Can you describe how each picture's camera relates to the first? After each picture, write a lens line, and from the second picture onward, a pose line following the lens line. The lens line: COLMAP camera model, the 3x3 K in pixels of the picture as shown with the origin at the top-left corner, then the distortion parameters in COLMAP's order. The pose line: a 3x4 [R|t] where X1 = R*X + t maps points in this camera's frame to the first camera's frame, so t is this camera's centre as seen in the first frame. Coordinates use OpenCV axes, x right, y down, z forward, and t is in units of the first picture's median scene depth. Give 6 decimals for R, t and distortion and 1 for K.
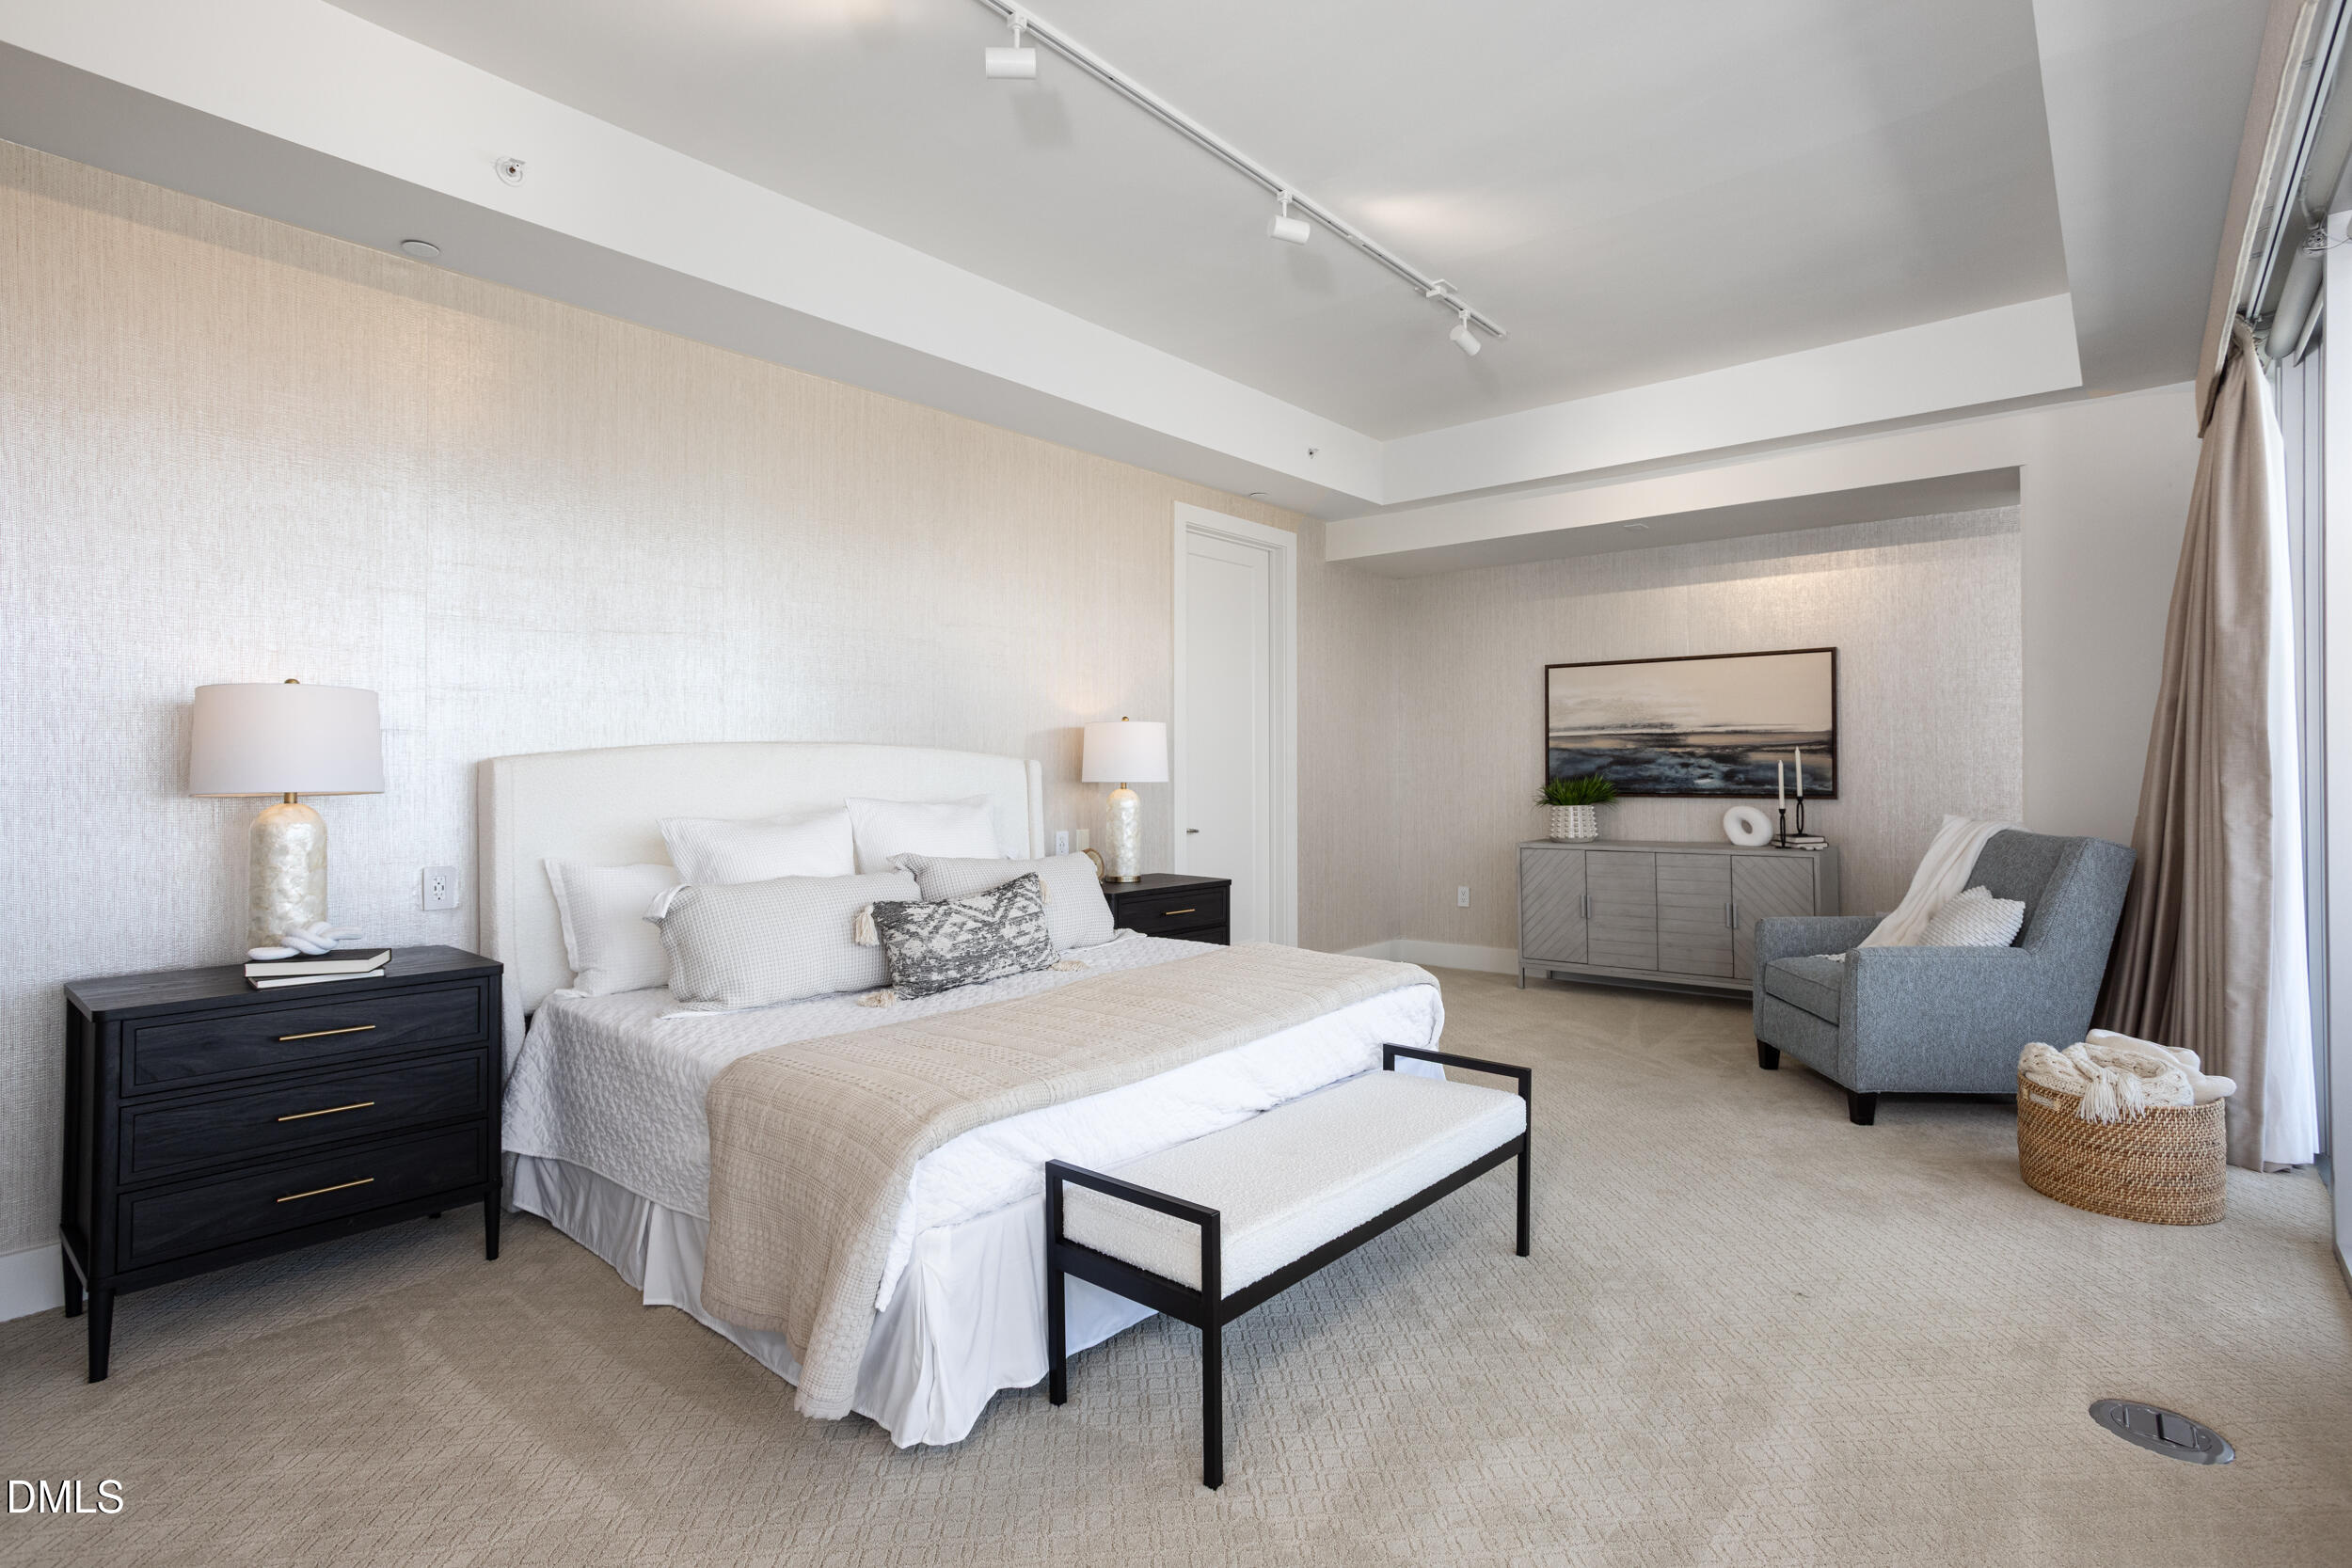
lens RADIAL K [[1140.9, 0, 1174.5], [0, 1140.9, 774.8], [0, 0, 1]] dist [-0.022485, 0.001530]
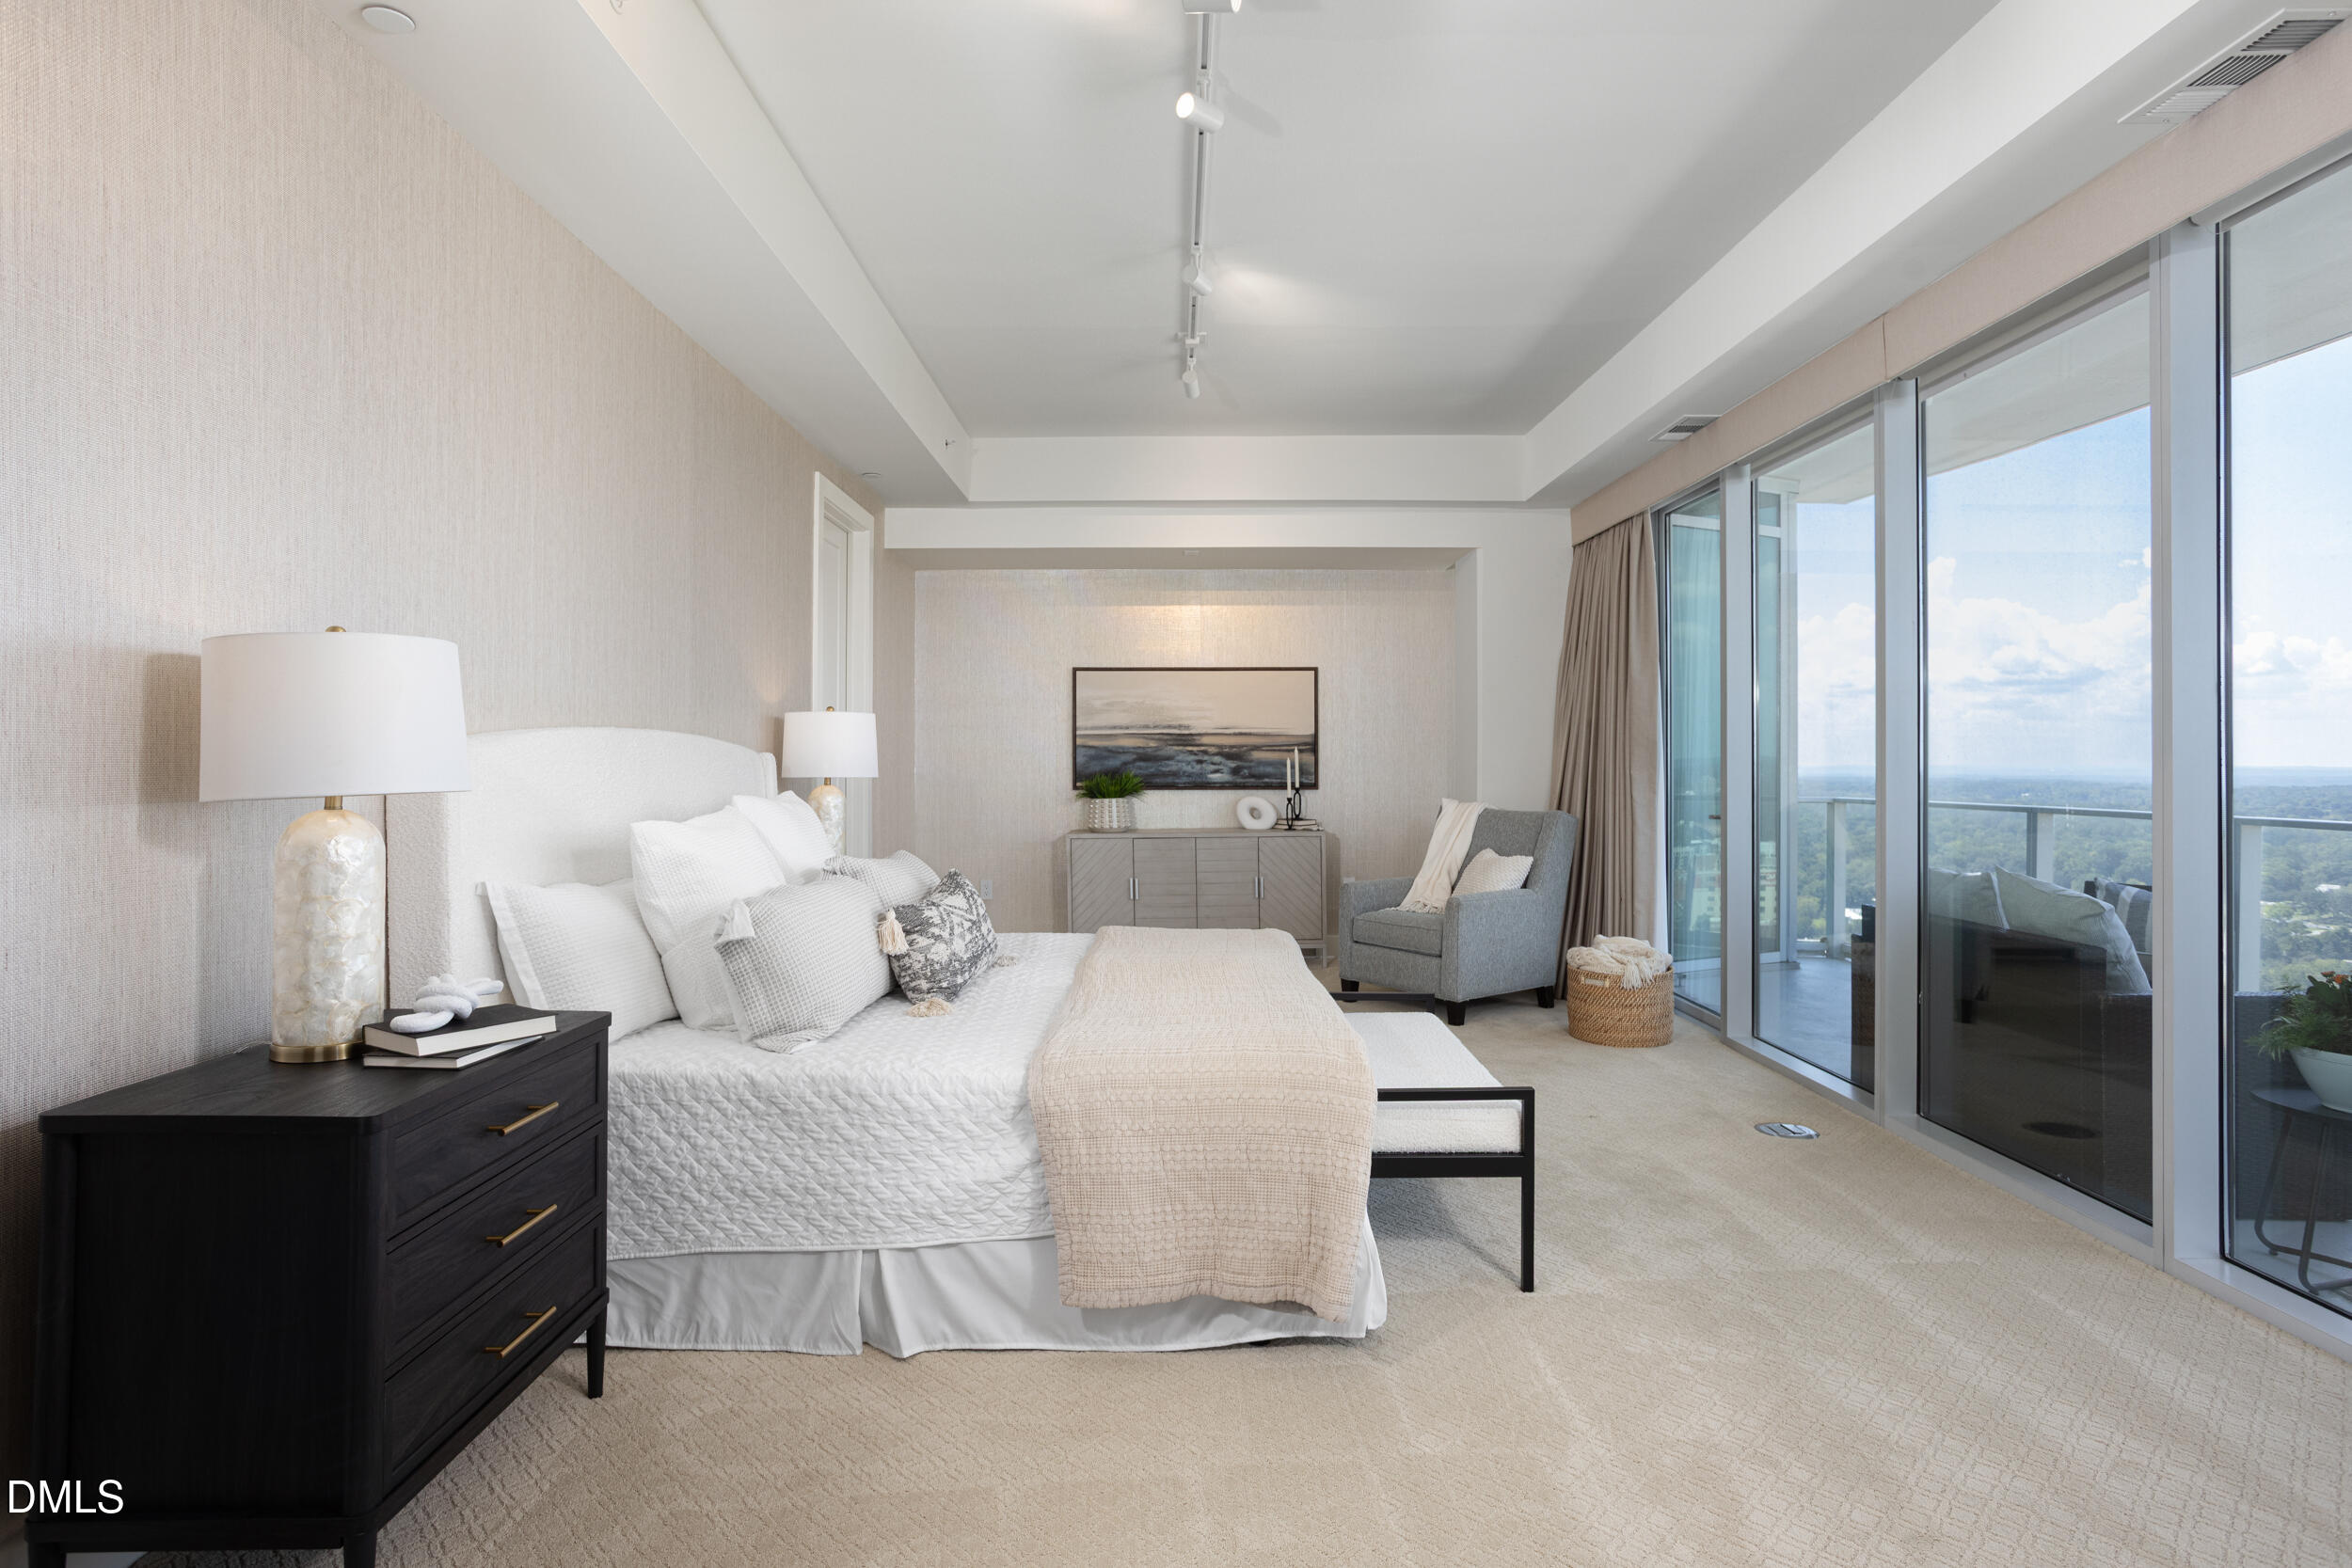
lens RADIAL K [[1266.4, 0, 1174.6], [0, 1266.4, 772.0], [0, 0, 1]] dist [-0.019755, 0.000166]
pose [[0.757374, -0.001609, 0.652979, -0.441389], [0.001561, 0.999999, 0.000653, 0.001143], [-0.652979, 0.000525, 0.757376, 0.043422]]
